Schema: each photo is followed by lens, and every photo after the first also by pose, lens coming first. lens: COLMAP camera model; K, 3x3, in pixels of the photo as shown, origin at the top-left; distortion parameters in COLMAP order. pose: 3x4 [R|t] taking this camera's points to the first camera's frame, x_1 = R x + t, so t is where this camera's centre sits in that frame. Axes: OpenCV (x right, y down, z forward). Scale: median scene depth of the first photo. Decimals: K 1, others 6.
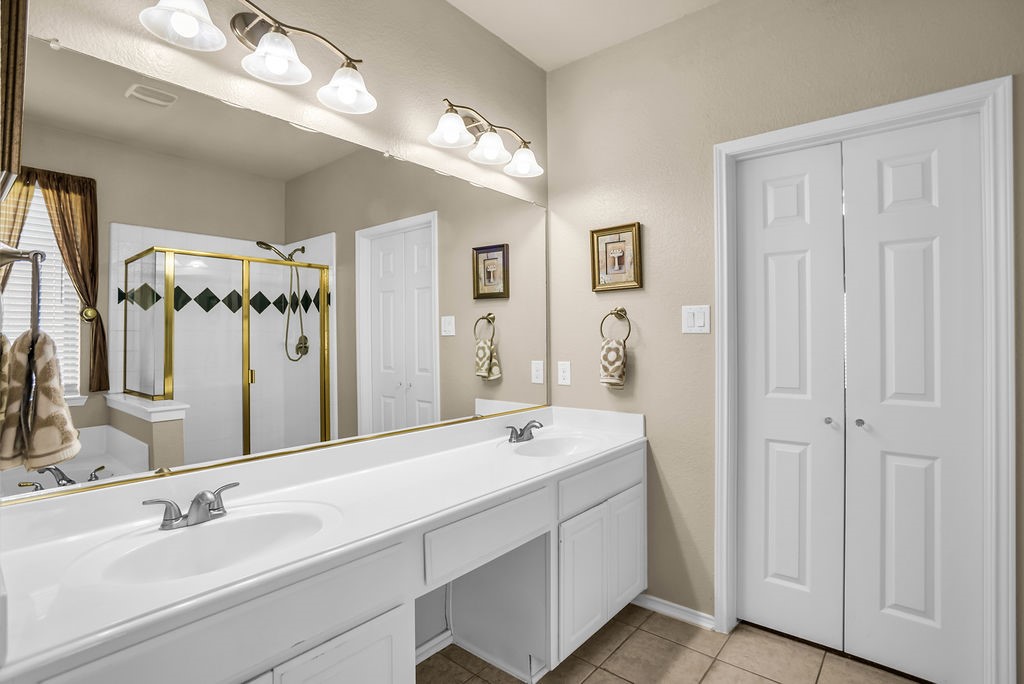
lens RADIAL K [[496.4, 0, 511.5], [0, 496.4, 339.2], [0, 0, 1]] dist [-0.020011, 0.000350]
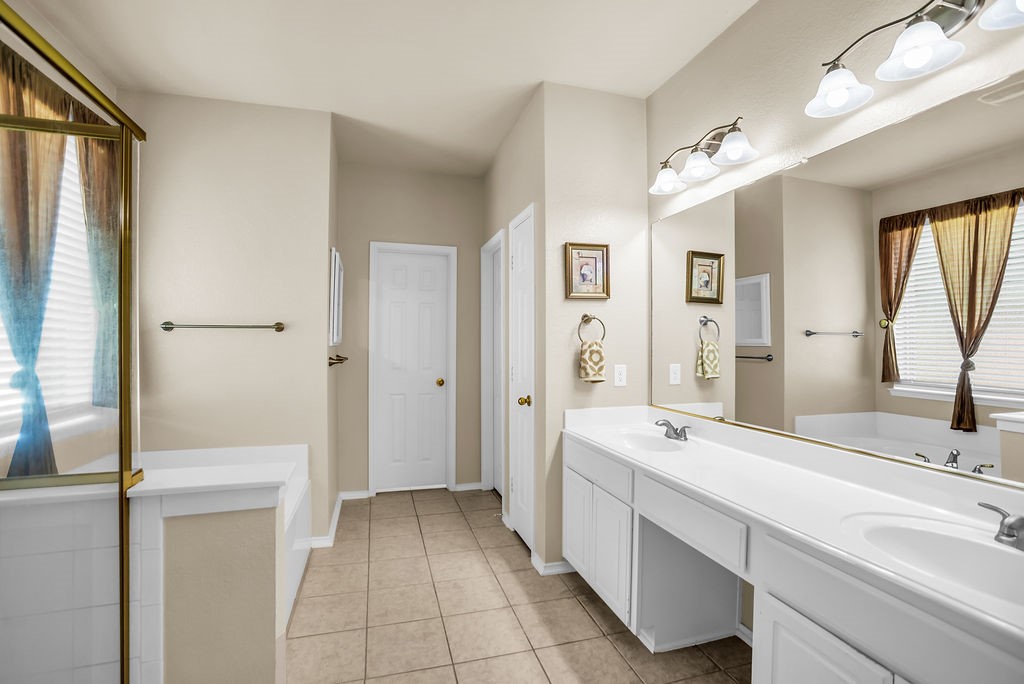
lens RADIAL K [[496.4, 0, 511.5], [0, 496.4, 339.2], [0, 0, 1]] dist [-0.020011, 0.000350]
pose [[-0.563807, -0.006255, -0.825883, 1.043001], [-0.003661, 0.999980, -0.005074, -0.001577], [0.825898, 0.000163, -0.563819, 1.236598]]
